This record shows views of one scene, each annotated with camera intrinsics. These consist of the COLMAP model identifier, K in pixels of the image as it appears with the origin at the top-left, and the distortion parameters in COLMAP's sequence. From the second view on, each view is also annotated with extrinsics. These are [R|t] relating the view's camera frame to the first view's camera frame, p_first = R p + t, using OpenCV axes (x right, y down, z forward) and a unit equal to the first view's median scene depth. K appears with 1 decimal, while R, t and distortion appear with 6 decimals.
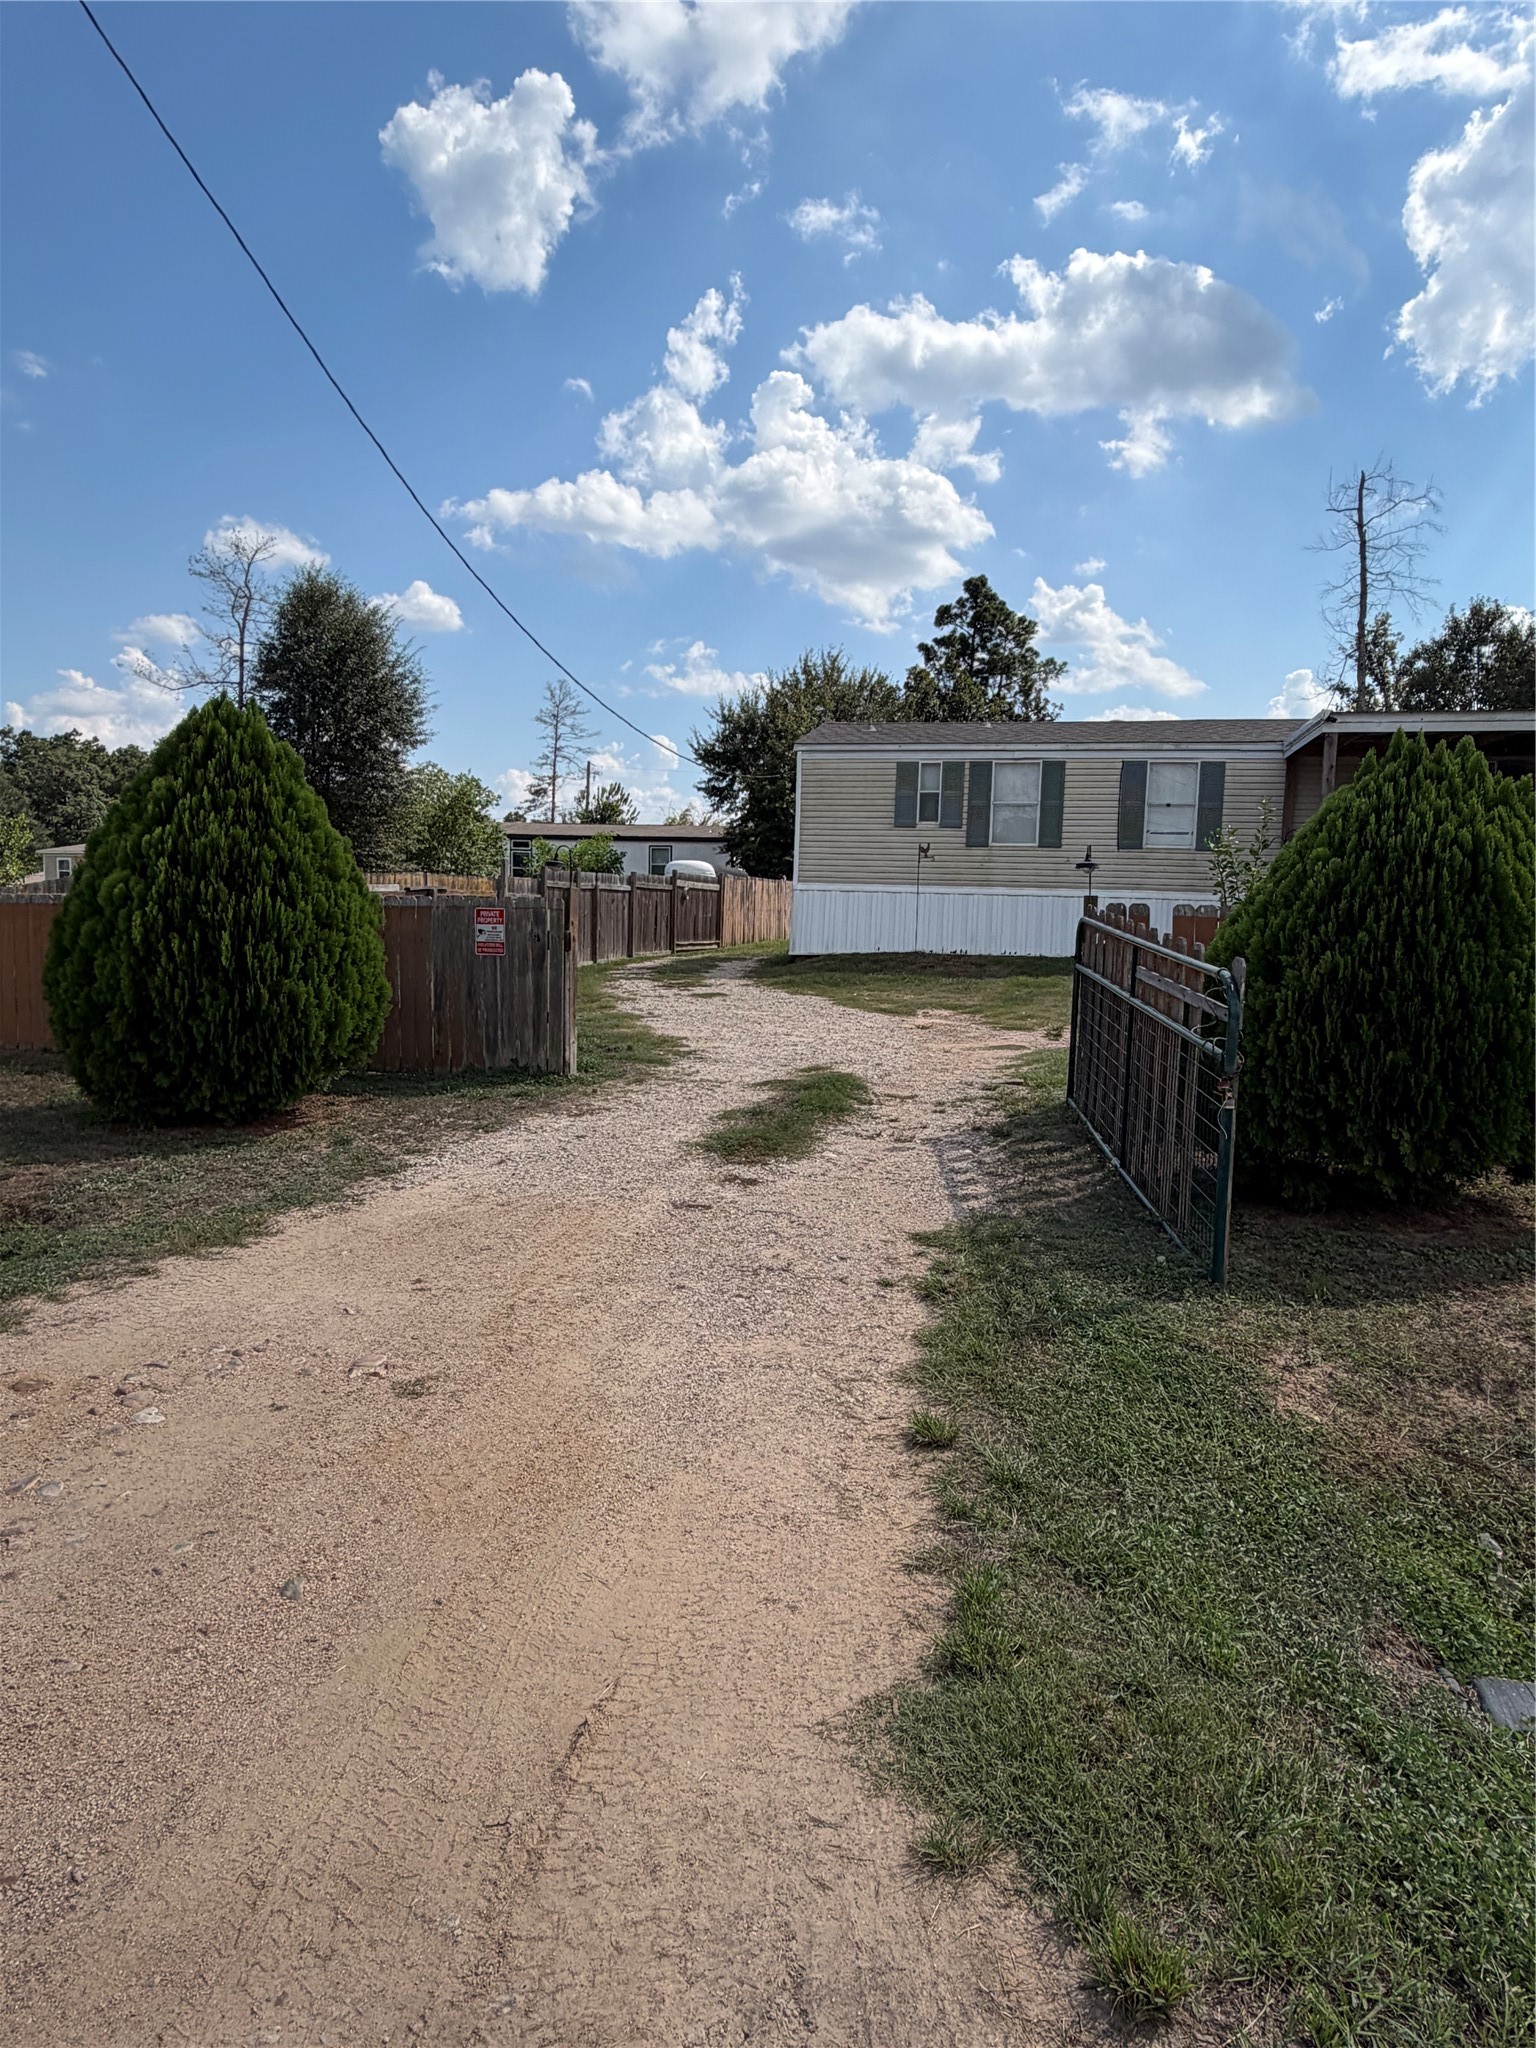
lens RADIAL K [[1230.1, 0, 843.9], [0, 1230.1, 1018.8], [0, 0, 1]] dist [-0.004308, 0.127072]
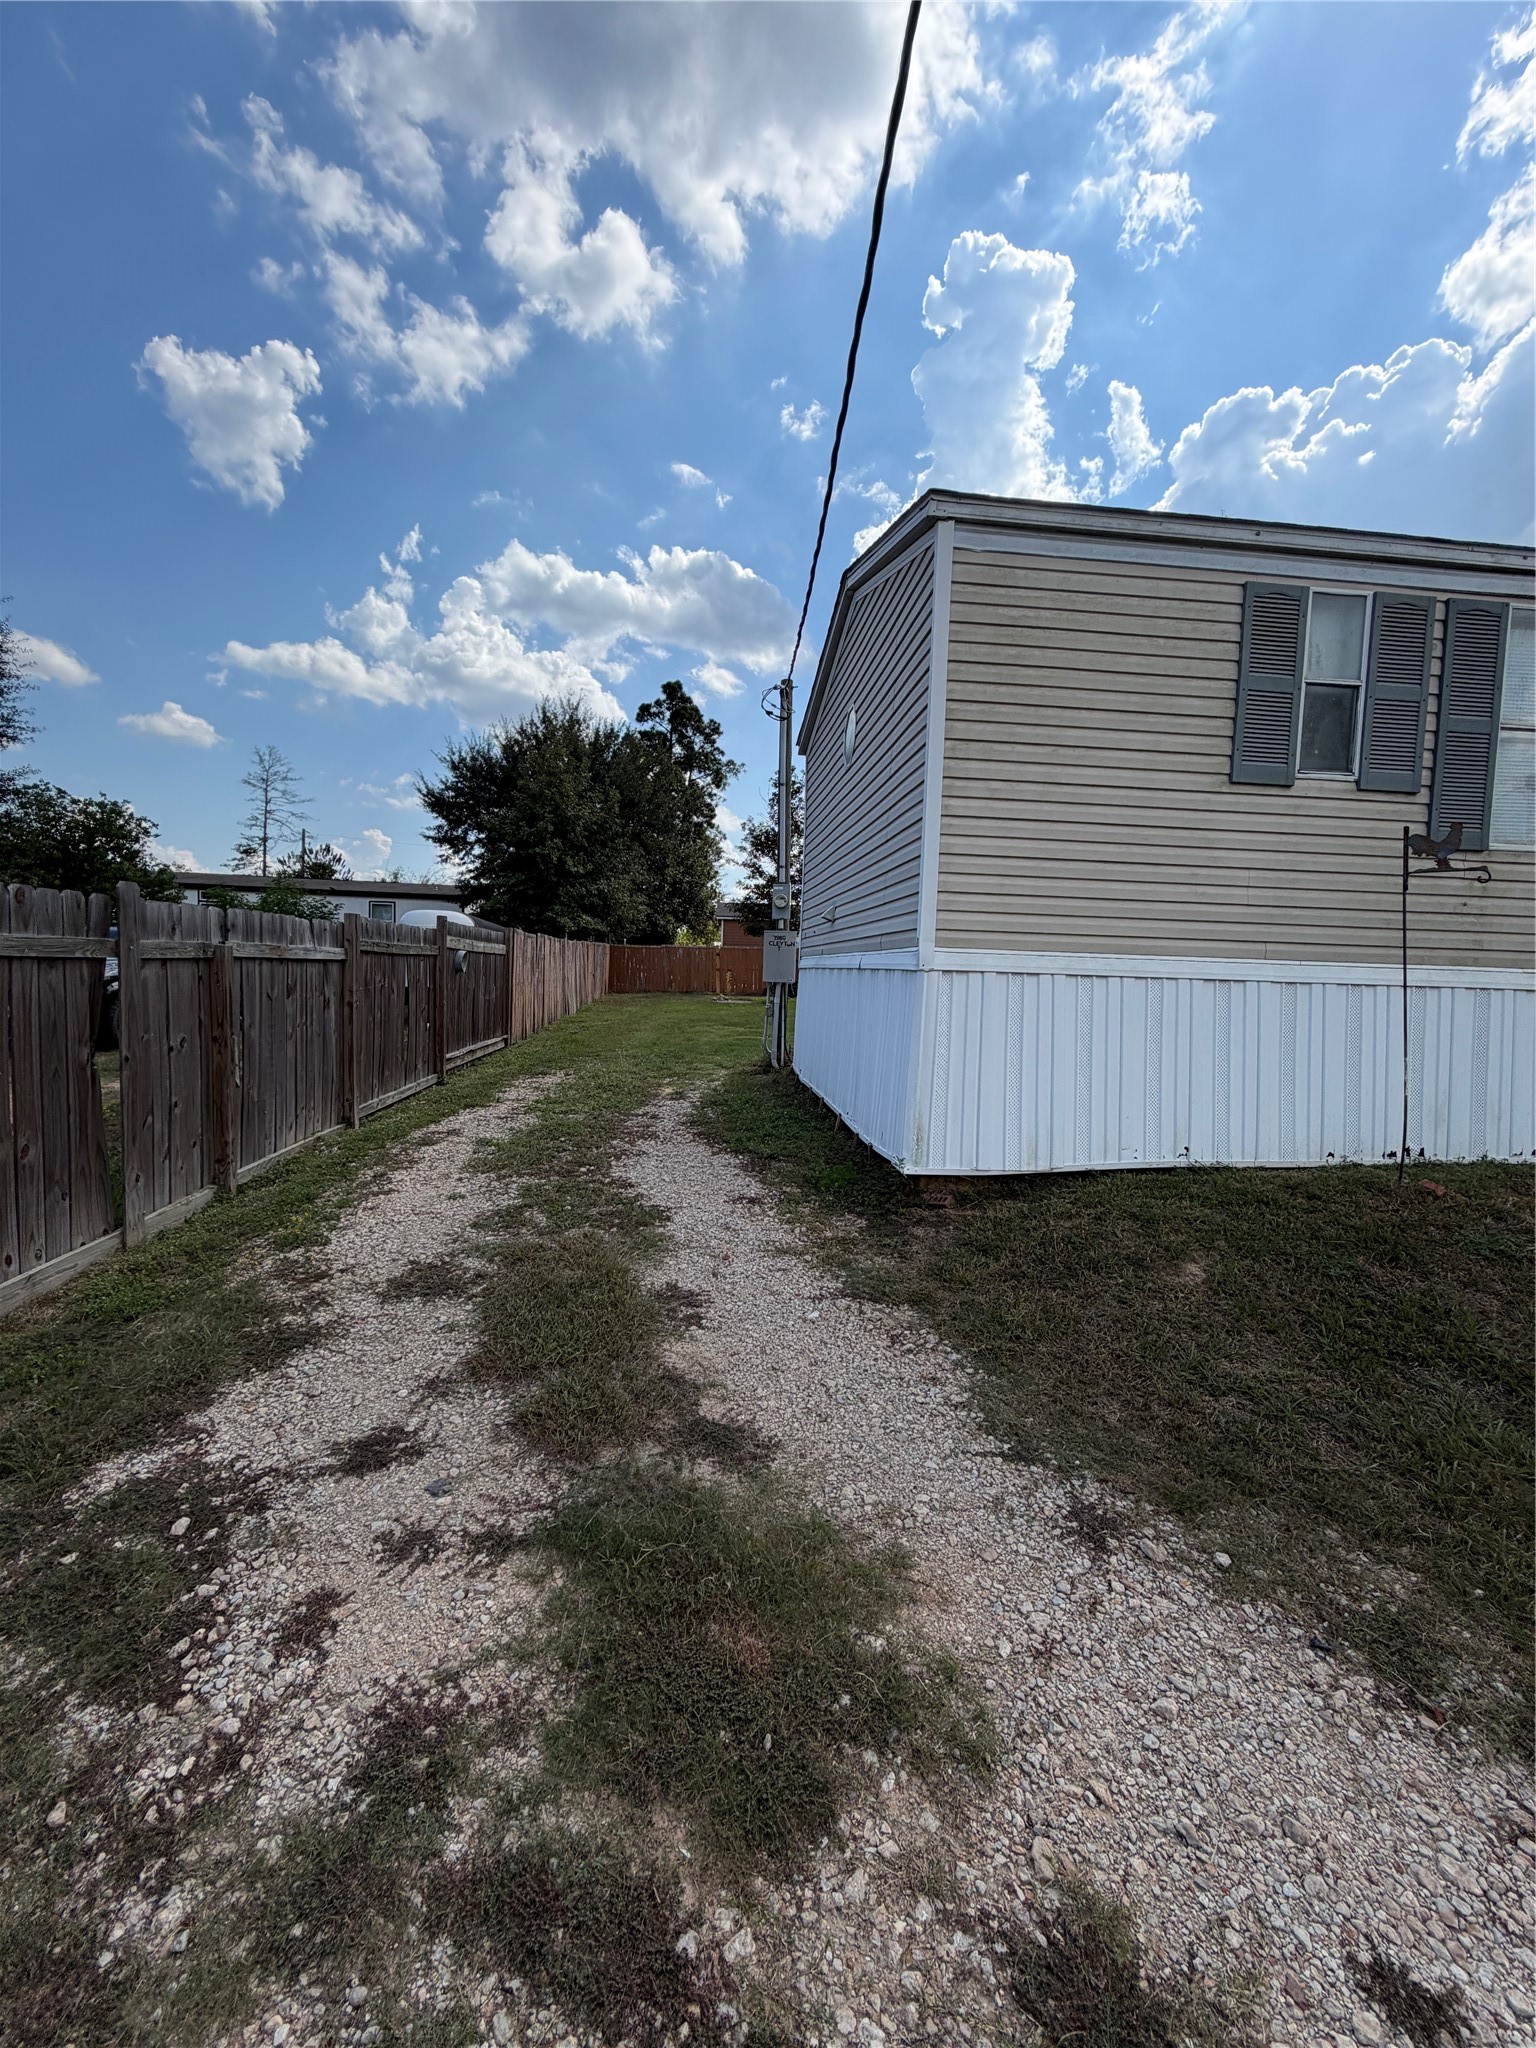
lens RADIAL K [[813.1, 0, 768.0], [0, 813.1, 1024.0], [0, 0, 1]] dist [0.001143, 0.000510]
pose [[0.953808, -0.015073, 0.300040, -0.062498], [0.018610, 0.999787, -0.008932, -0.040341], [-0.299841, 0.014103, 0.953885, 0.363800]]
